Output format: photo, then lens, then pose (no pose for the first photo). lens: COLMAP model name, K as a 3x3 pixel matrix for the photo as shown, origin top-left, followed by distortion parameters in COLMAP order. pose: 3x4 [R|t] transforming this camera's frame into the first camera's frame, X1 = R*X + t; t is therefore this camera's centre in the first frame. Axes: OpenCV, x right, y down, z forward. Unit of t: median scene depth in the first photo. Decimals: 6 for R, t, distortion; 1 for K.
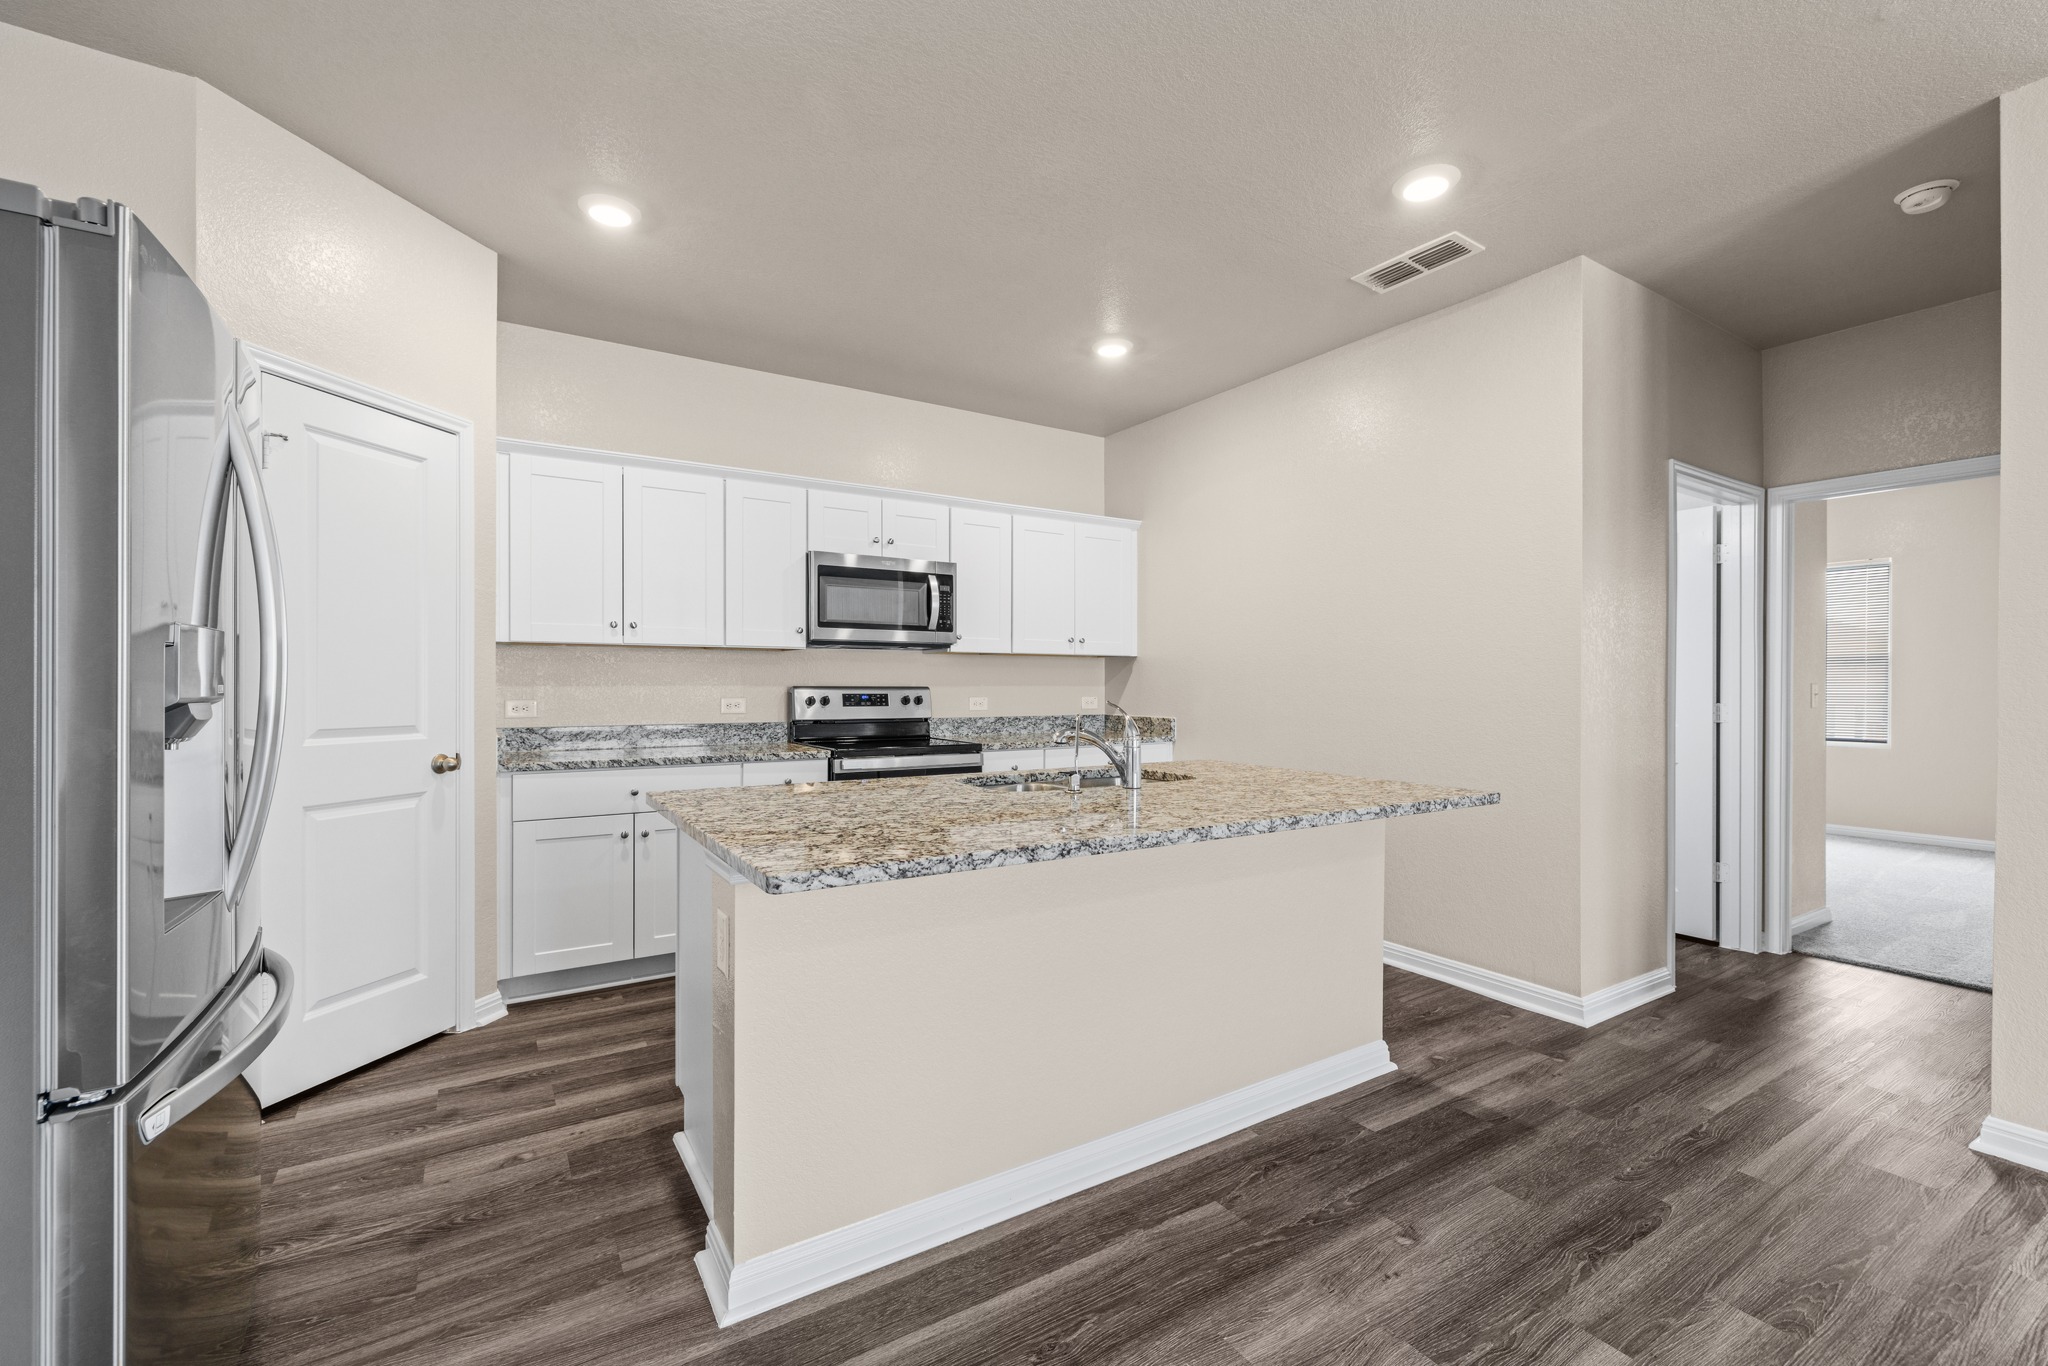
lens RADIAL K [[859.9, 0, 1013.1], [0, 859.9, 689.1], [0, 0, 1]] dist [0.002322, -0.000262]
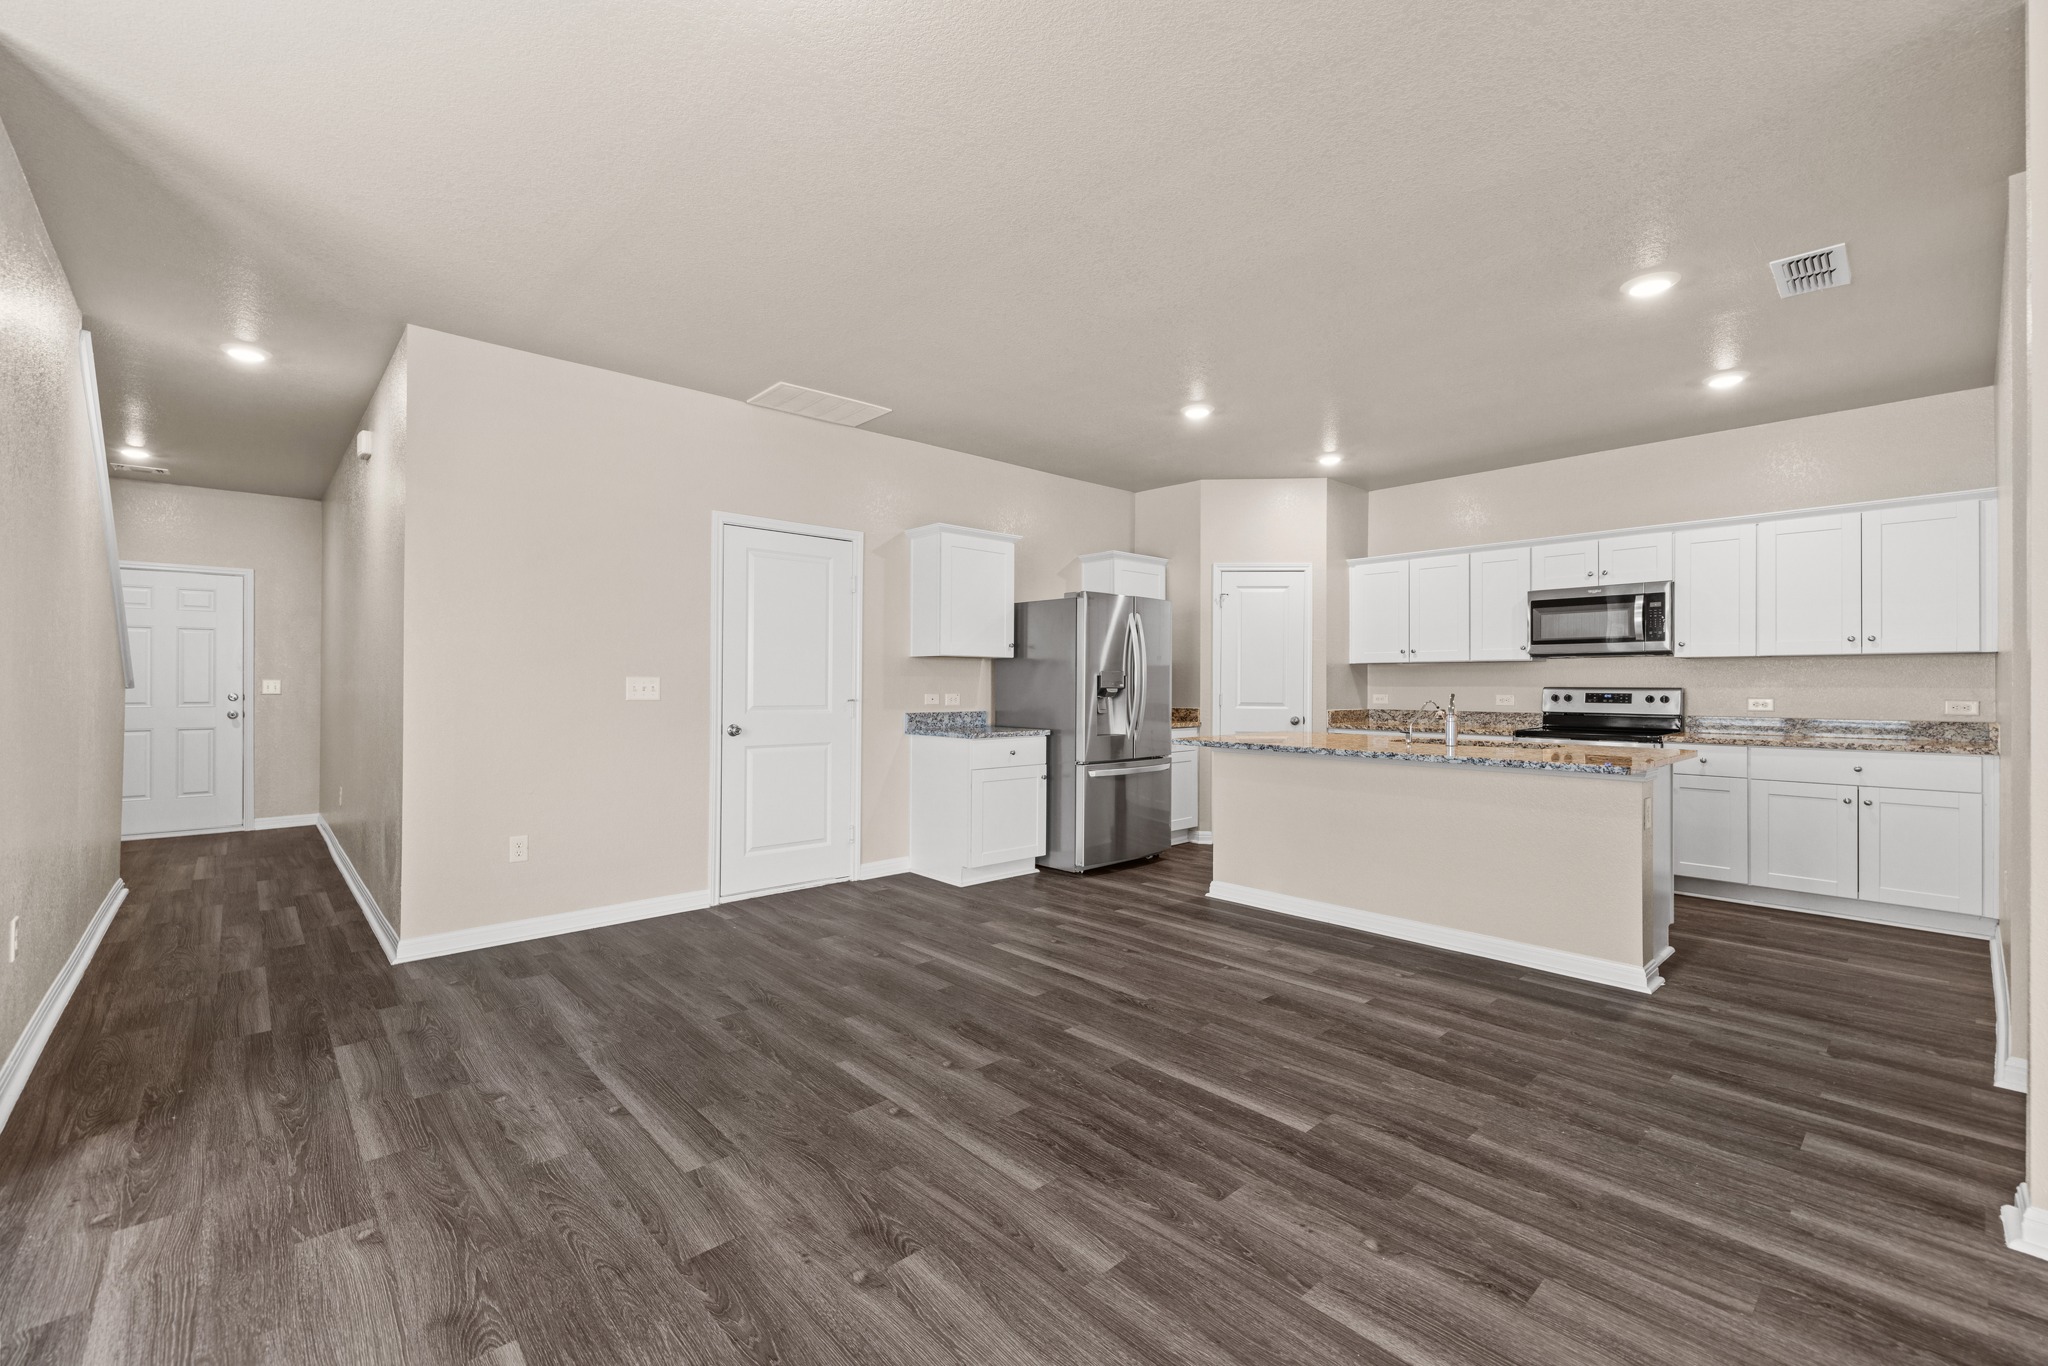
lens RADIAL K [[859.9, 0, 1007.9], [0, 859.9, 674.6], [0, 0, 1]] dist [0.002322, -0.000262]
pose [[0.176147, -0.012241, -0.984288, 0.996119], [-0.007542, 0.999877, -0.013785, 0.002430], [0.984335, 0.009852, 0.176033, -0.090654]]
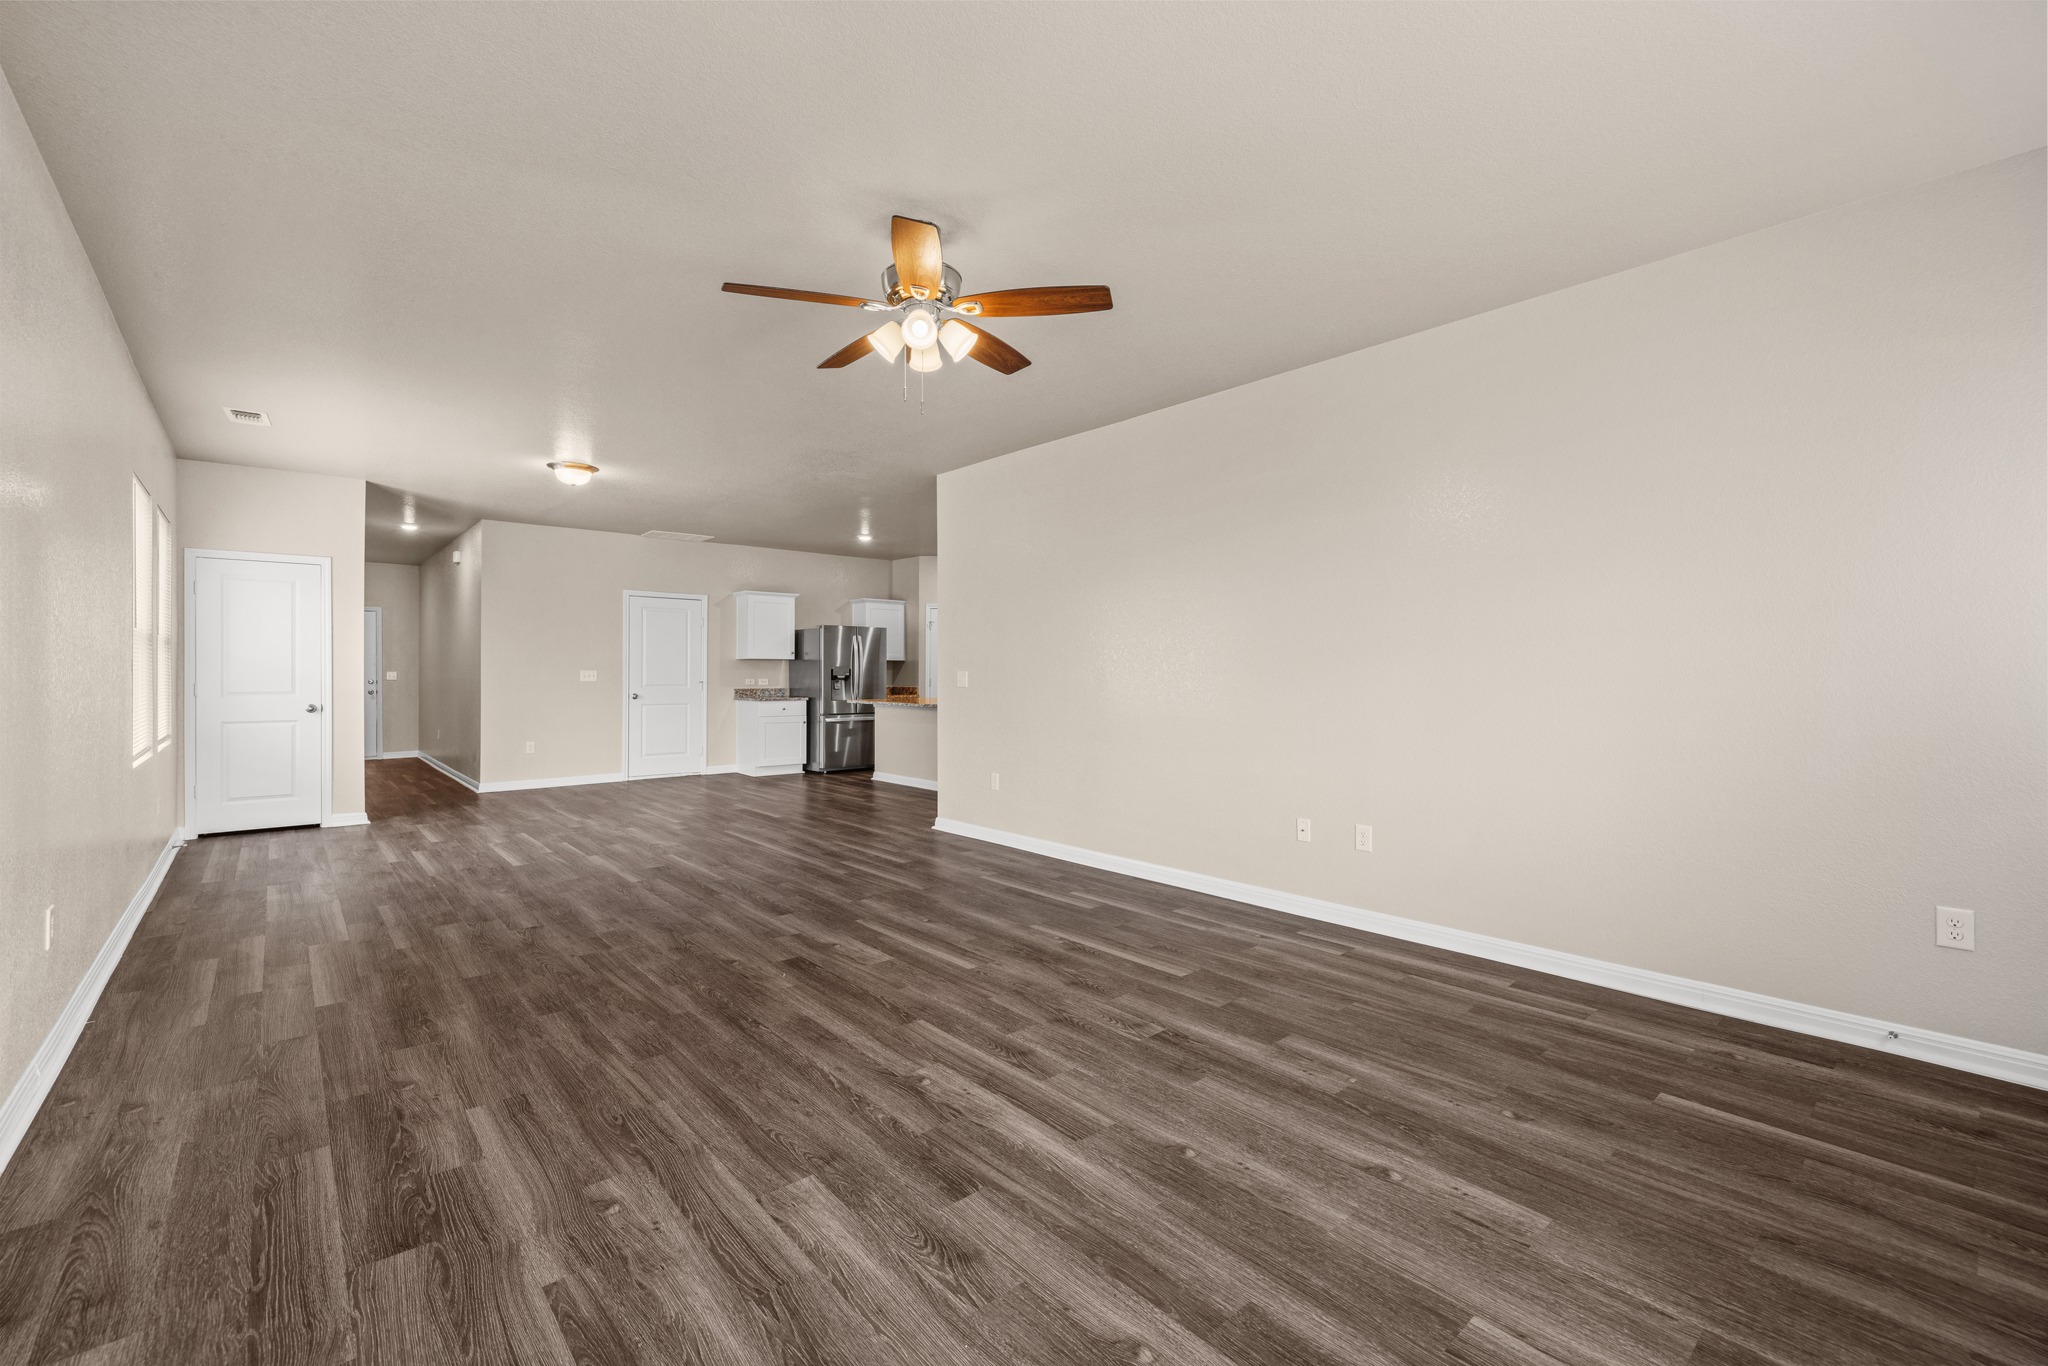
lens RADIAL K [[859.9, 0, 1008.6], [0, 859.9, 677.1], [0, 0, 1]] dist [0.002322, -0.000262]
pose [[0.151431, 0.002786, -0.988464, 2.294840], [-0.005995, 0.999980, 0.001901, 0.000300], [0.988450, 0.005638, 0.151445, 0.409550]]
